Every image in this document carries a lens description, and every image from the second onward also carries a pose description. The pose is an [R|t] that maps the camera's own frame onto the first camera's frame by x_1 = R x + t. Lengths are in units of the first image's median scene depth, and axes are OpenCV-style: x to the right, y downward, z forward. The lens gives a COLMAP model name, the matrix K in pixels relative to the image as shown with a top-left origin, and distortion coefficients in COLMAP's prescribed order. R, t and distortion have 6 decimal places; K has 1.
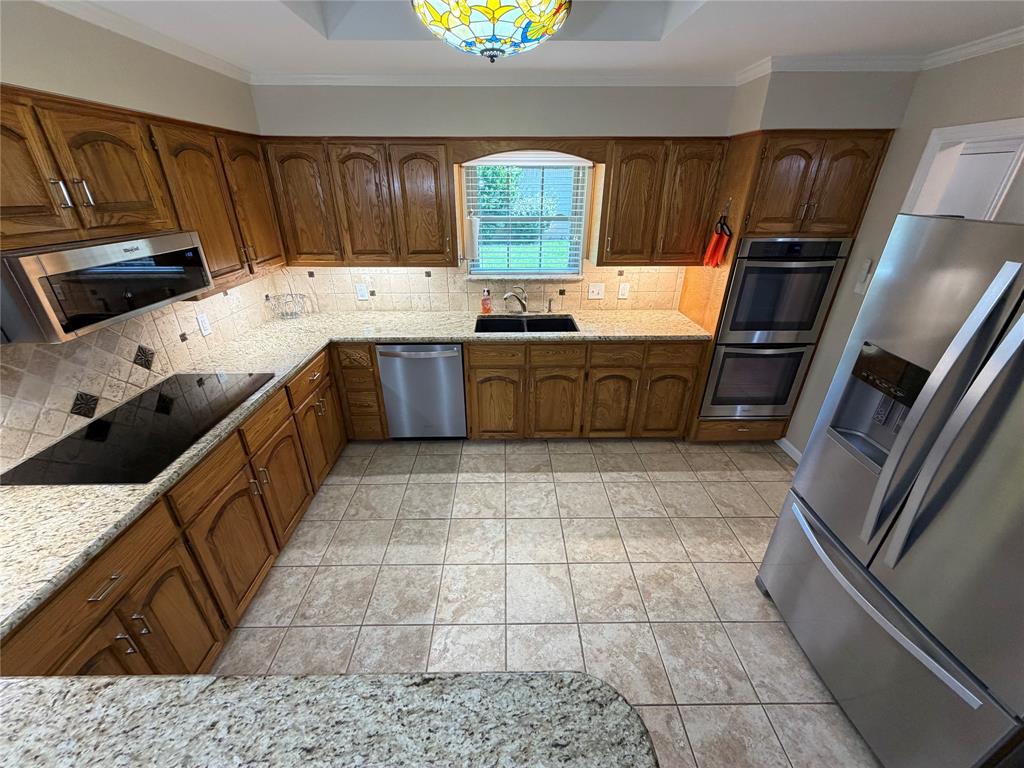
lens RADIAL K [[408.6, 0, 509.5], [0, 408.6, 383.8], [0, 0, 1]] dist [0.000666, -0.000303]
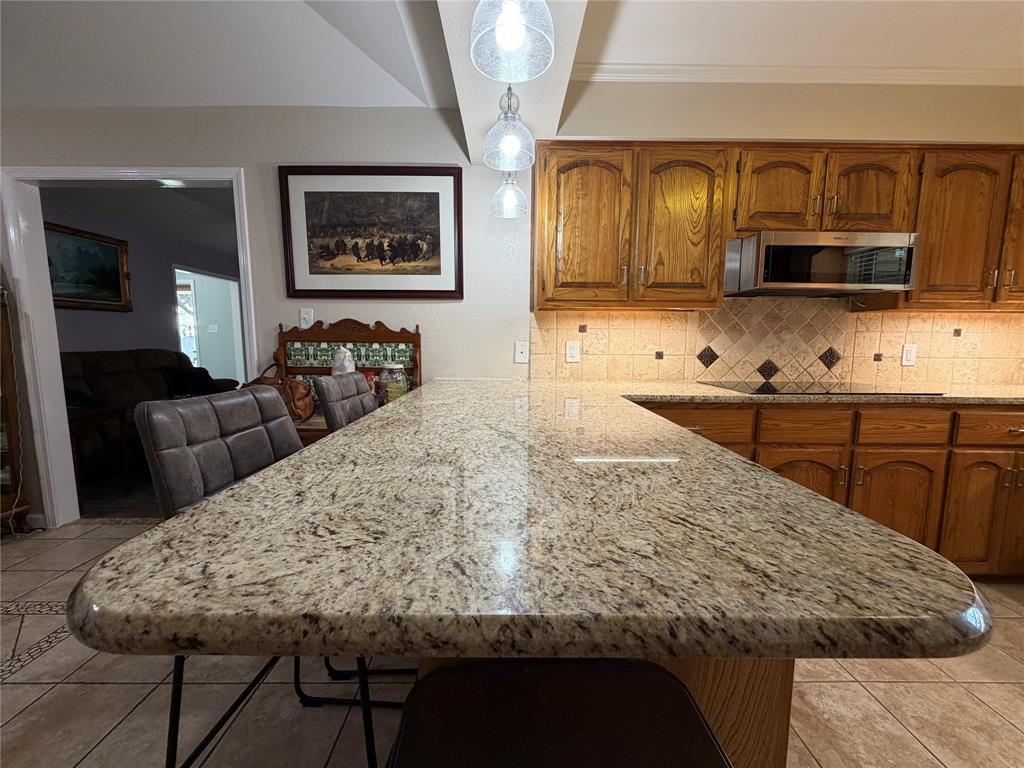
lens RADIAL K [[408.6, 0, 509.5], [0, 408.6, 383.8], [0, 0, 1]] dist [0.000666, -0.000303]
pose [[-0.005460, 0.104981, -0.994459, 0.207982], [-0.445190, 0.890230, 0.096422, 0.218979], [0.895419, 0.443250, 0.041876, 0.120145]]
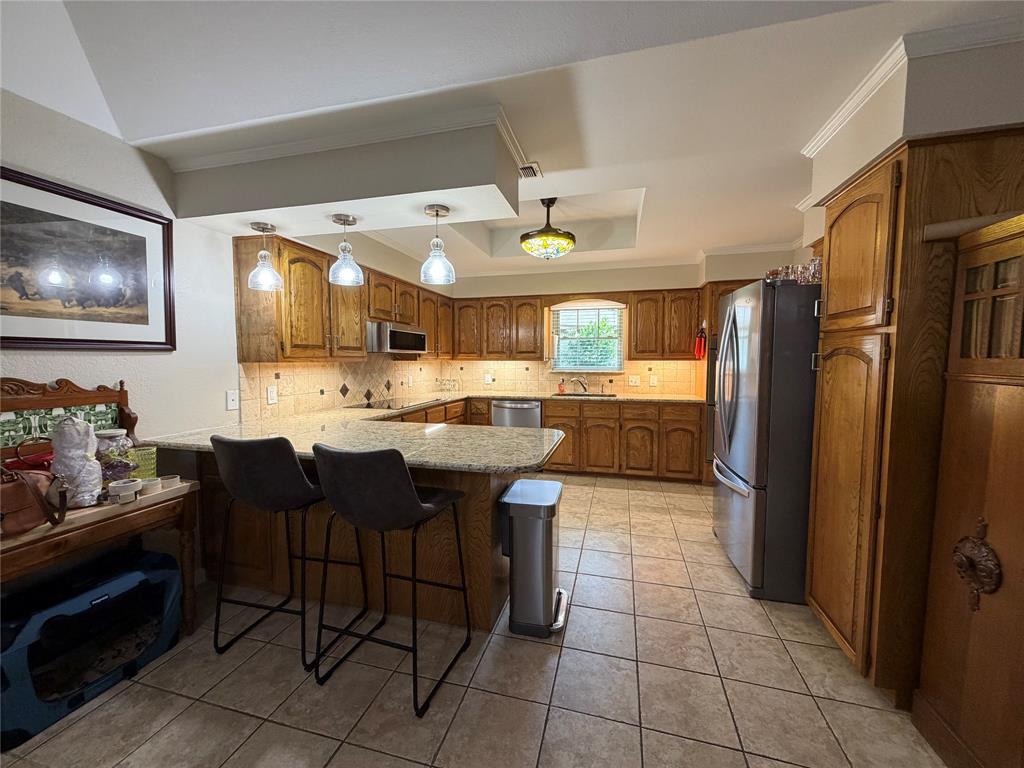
lens RADIAL K [[408.6, 0, 509.5], [0, 408.6, 383.8], [0, 0, 1]] dist [0.000666, -0.000303]
pose [[0.961810, 0.014696, -0.273323, 0.213662], [-0.118723, 0.922136, -0.368199, 0.466354], [0.246630, 0.386588, 0.888664, -0.539419]]
